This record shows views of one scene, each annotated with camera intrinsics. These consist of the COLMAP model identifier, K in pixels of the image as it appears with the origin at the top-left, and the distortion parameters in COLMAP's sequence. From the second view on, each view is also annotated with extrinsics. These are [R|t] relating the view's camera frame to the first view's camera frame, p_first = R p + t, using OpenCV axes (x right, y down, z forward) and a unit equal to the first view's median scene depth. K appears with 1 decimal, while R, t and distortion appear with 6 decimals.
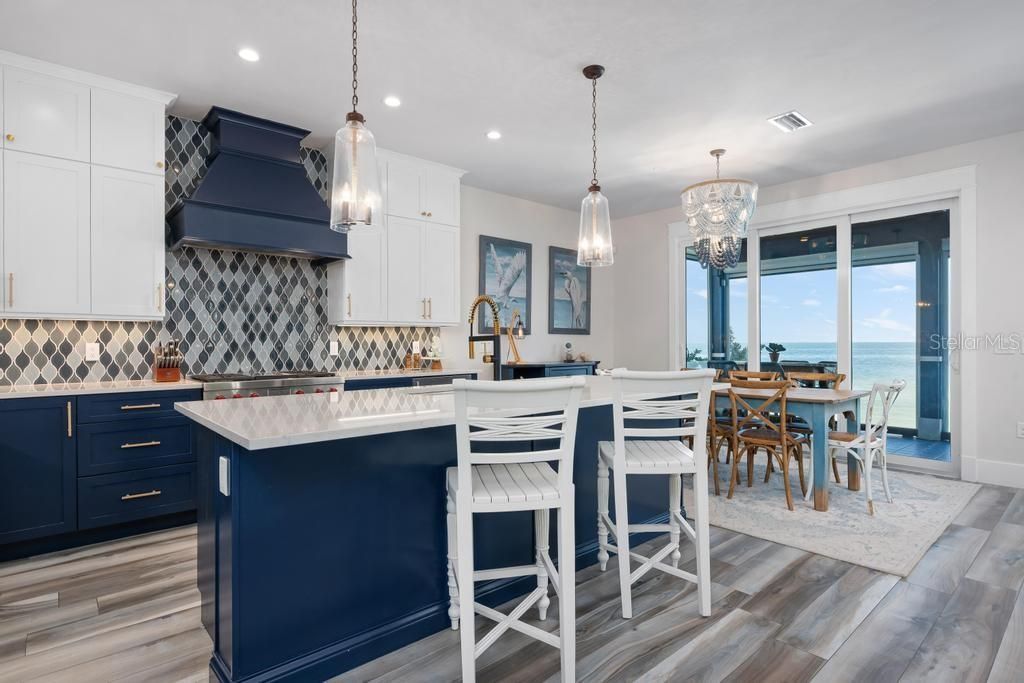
lens RADIAL K [[521.2, 0, 512.0], [0, 521.2, 341.5], [0, 0, 1]] dist [-0.000152, -0.000170]
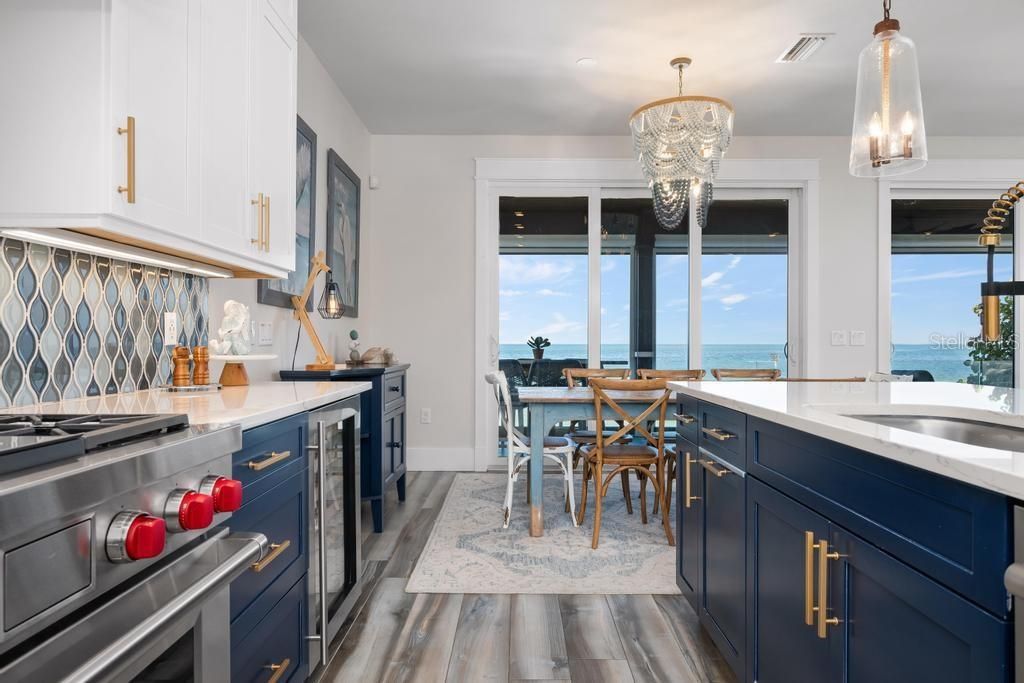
lens RADIAL K [[630.1, 0, 512.0], [0, 630.1, 341.5], [0, 0, 1]] dist [0.000452, 0.000102]
pose [[0.664364, 0.008135, 0.747365, -0.358867], [-0.007564, 0.999963, -0.004160, 0.020982], [-0.747371, -0.002889, 0.664401, 0.540491]]
